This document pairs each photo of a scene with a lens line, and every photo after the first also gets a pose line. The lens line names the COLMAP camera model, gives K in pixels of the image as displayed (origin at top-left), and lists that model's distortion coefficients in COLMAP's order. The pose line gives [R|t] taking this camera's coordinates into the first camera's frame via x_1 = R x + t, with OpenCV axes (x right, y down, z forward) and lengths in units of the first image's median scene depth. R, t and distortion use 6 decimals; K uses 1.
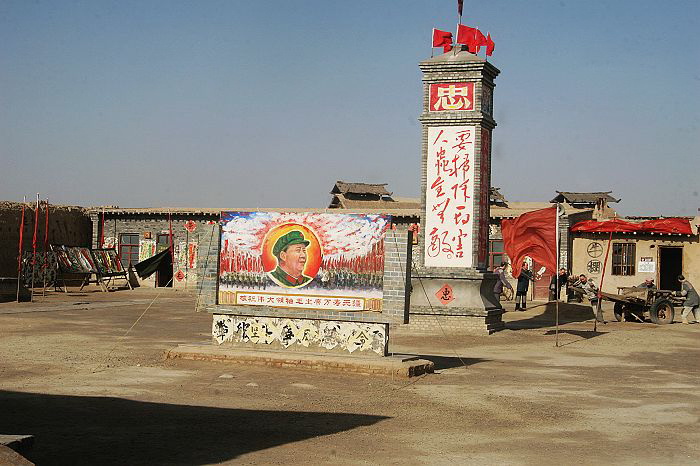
lens RADIAL K [[1211.7, 0, 350.0], [0, 1211.7, 233.0], [0, 0, 1]] dist [0.171952, 0.026020]
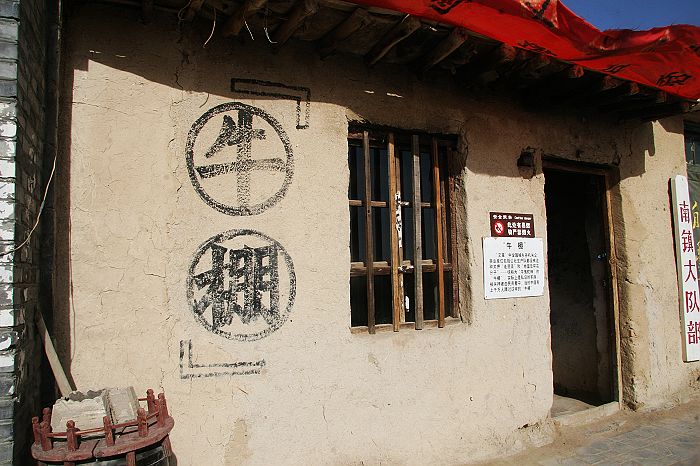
lens RADIAL K [[514.7, 0, 350.0], [0, 514.7, 233.0], [0, 0, 1]] dist [-0.122580, 0.000503]
pose [[0.746099, 0.007645, 0.665791, 0.275796], [0.020787, 0.999179, -0.034767, 0.039220], [-0.665510, 0.039780, 0.745328, 1.524013]]
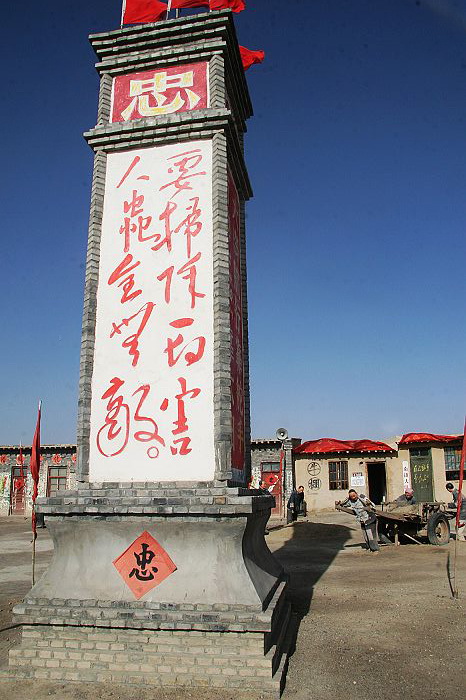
lens RADIAL K [[514.7, 0, 233.0], [0, 514.7, 350.0], [0, 0, 1]] dist [-0.122580, 0.000503]
pose [[0.987835, -0.002772, 0.155480, 0.081606], [0.040327, 0.970201, -0.238921, 0.026982], [-0.150185, 0.242284, 0.958511, 0.839700]]
